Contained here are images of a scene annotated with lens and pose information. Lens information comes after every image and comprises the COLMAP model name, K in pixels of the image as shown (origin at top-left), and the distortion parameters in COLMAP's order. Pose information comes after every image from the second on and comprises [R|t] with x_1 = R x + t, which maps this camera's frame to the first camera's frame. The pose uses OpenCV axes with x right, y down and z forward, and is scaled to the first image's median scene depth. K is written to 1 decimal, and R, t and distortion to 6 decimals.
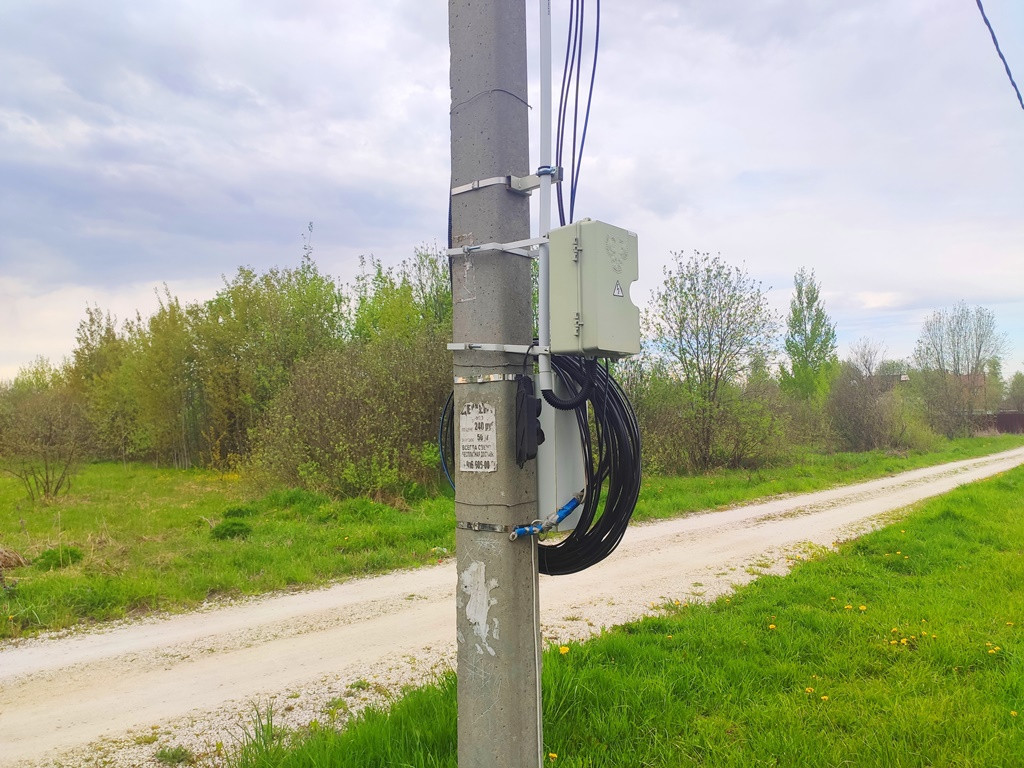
lens RADIAL K [[769.9, 0, 510.1], [0, 769.9, 381.7], [0, 0, 1]] dist [0.004699, -0.003850]
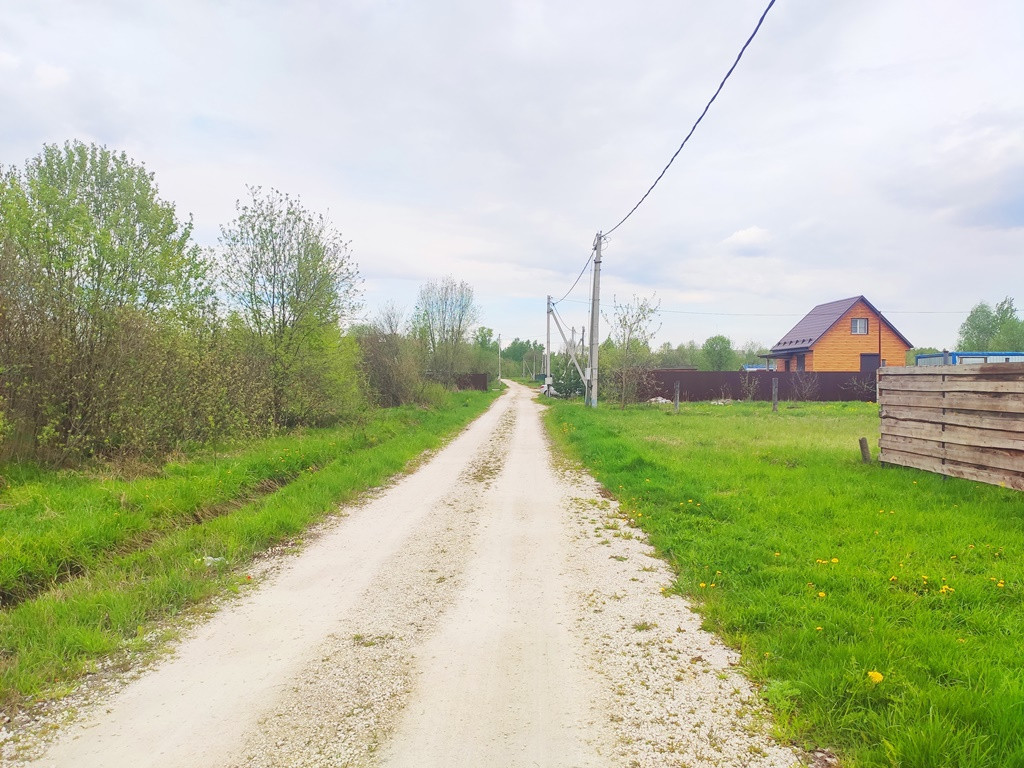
lens RADIAL K [[769.9, 0, 511.1], [0, 769.9, 386.2], [0, 0, 1]] dist [0.004699, -0.003850]
pose [[0.771505, 0.009032, 0.636159, -0.119619], [-0.048632, 0.997811, 0.044811, 0.008504], [-0.634362, -0.065510, 0.770255, 0.102816]]
